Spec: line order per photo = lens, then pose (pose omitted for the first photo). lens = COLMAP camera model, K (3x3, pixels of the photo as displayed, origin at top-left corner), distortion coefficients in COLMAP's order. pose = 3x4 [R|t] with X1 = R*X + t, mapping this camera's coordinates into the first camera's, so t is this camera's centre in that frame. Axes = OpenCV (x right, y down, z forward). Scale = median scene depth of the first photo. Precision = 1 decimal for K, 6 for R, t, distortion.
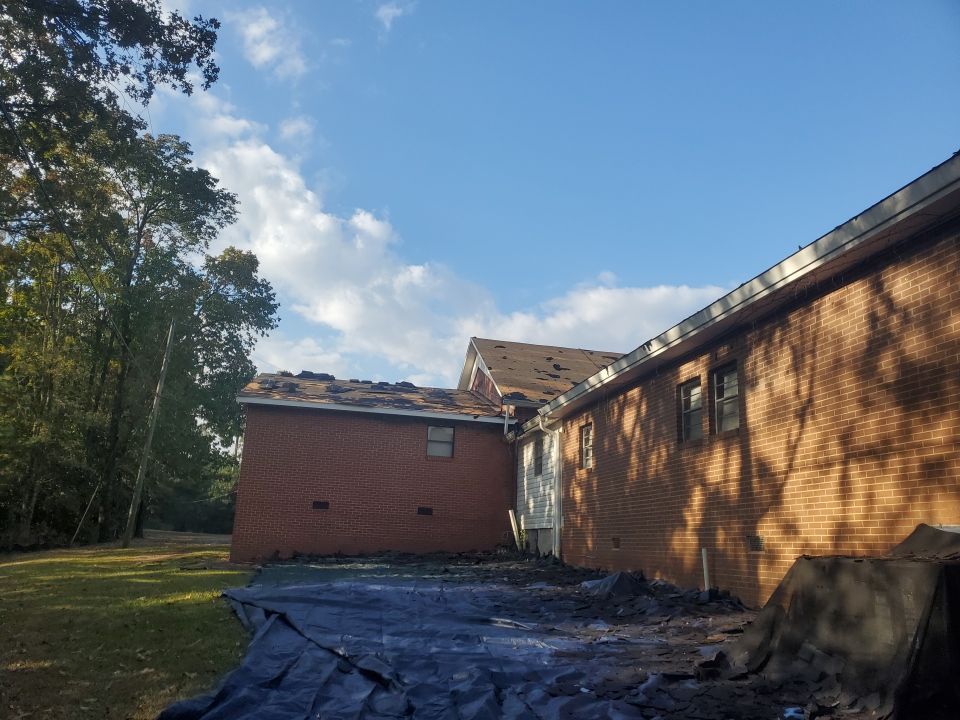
lens RADIAL K [[734.8, 0, 478.9], [0, 734.8, 371.9], [0, 0, 1]] dist [-0.002731, 0.021027]
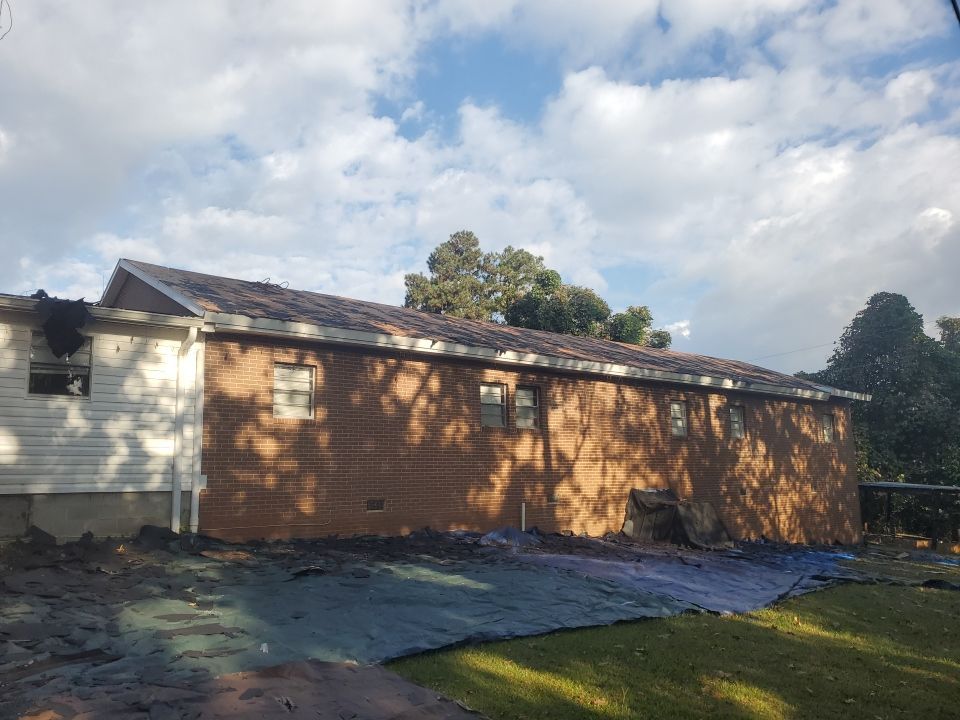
lens RADIAL K [[734.8, 0, 478.9], [0, 734.8, 371.9], [0, 0, 1]] dist [-0.002731, 0.021027]
pose [[-0.448338, 0.120697, 0.885678, -1.160664], [-0.201053, 0.951836, -0.231487, 0.398015], [-0.870960, -0.281852, -0.402477, 1.988161]]
